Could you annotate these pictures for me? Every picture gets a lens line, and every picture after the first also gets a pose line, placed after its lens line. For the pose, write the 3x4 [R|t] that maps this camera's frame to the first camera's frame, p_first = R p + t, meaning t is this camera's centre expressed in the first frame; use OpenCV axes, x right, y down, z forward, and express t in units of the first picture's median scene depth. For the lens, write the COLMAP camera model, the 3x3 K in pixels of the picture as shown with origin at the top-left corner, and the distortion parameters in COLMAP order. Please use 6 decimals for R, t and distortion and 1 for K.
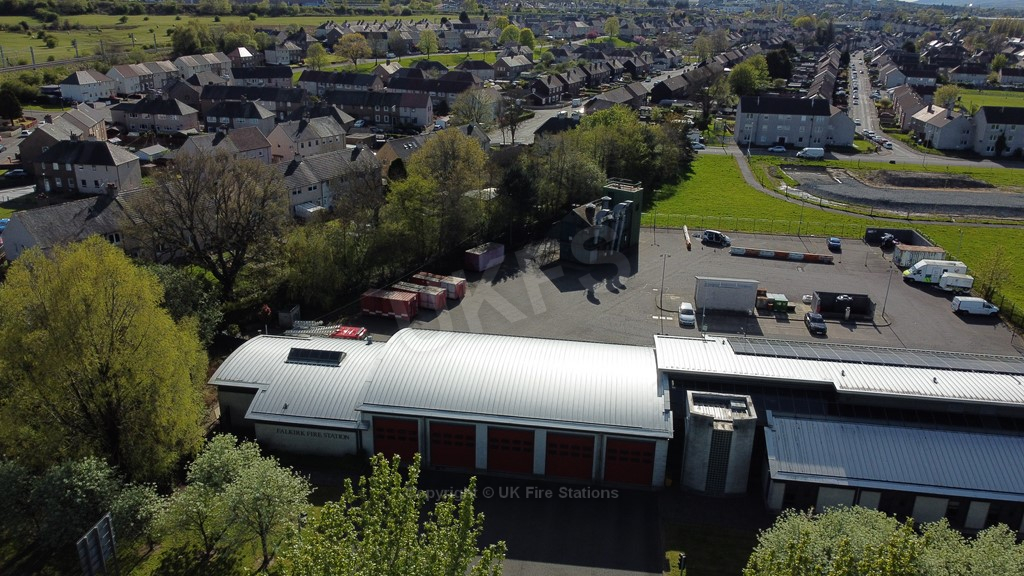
lens RADIAL K [[774.3, 0, 512.0], [0, 774.3, 288.0], [0, 0, 1]] dist [0.006421, -0.009908]
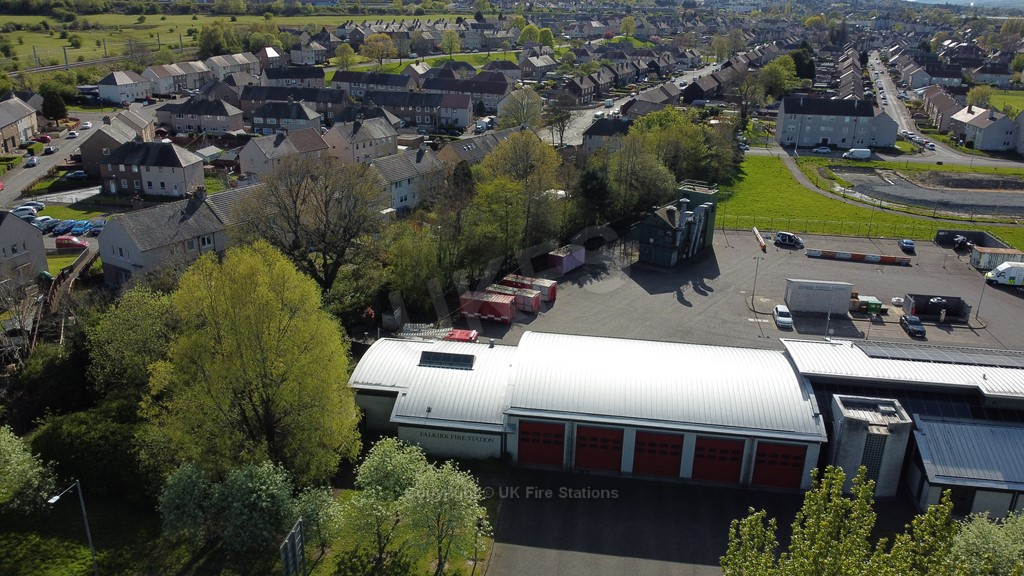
lens RADIAL K [[774.3, 0, 512.0], [0, 774.3, 288.0], [0, 0, 1]] dist [0.006421, -0.009908]
pose [[1.000000, 0.000292, 0.000091, -0.096907], [-0.000292, 0.999999, 0.001122, -0.003305], [-0.000090, -0.001122, 0.999999, -0.002416]]
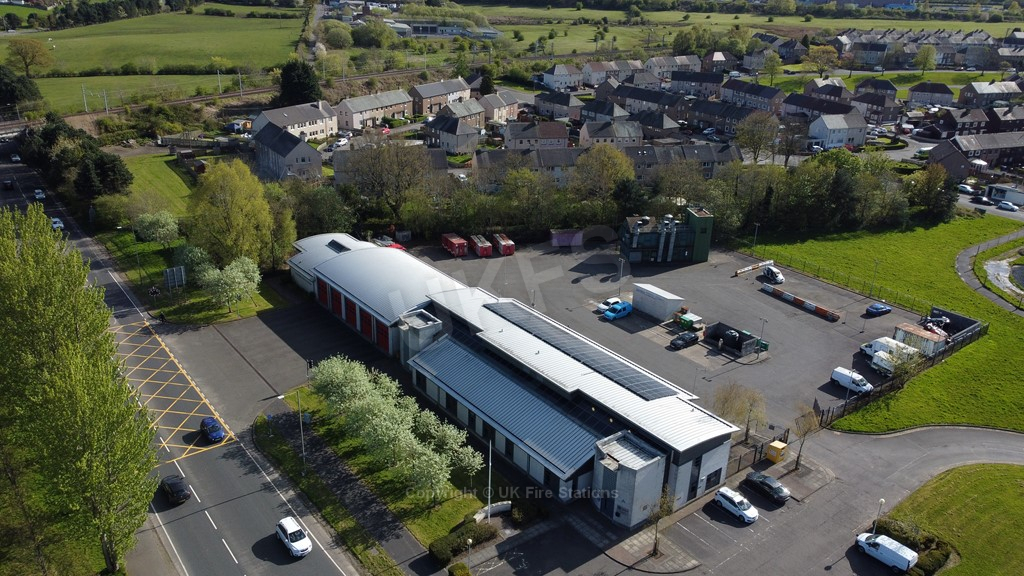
lens RADIAL K [[774.3, 0, 512.0], [0, 774.3, 288.0], [0, 0, 1]] dist [0.006421, -0.009908]
pose [[0.714548, 0.268041, -0.646200, 0.730943], [-0.258237, 0.959514, 0.112452, -0.076714], [0.650180, 0.086520, 0.754837, -0.072641]]
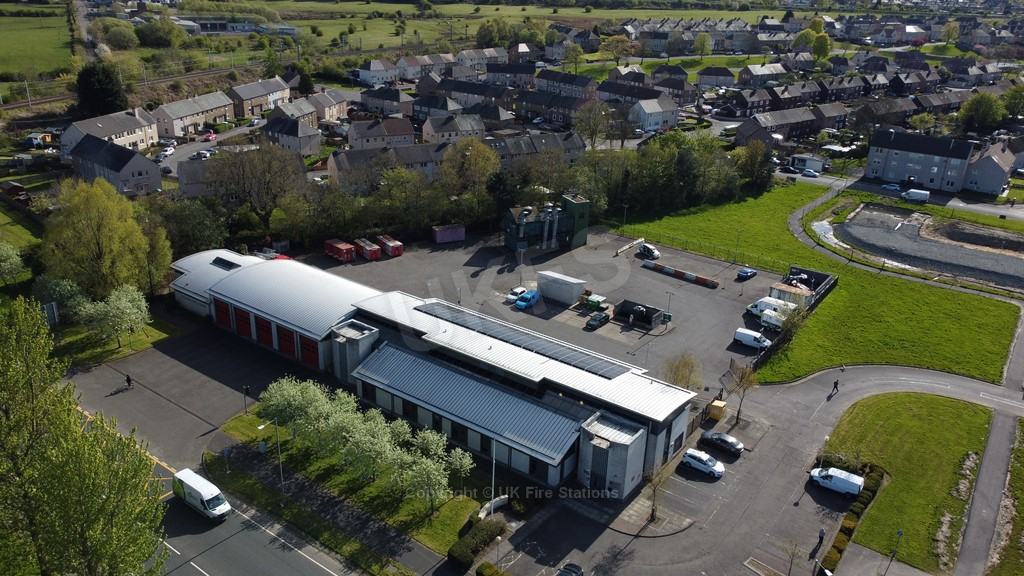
lens RADIAL K [[774.3, 0, 512.0], [0, 774.3, 288.0], [0, 0, 1]] dist [0.006421, -0.009908]
pose [[0.879258, 0.189424, -0.437063, 0.621239], [-0.179587, 0.981647, 0.064165, -0.049187], [0.441196, 0.022073, 0.897139, -0.159264]]
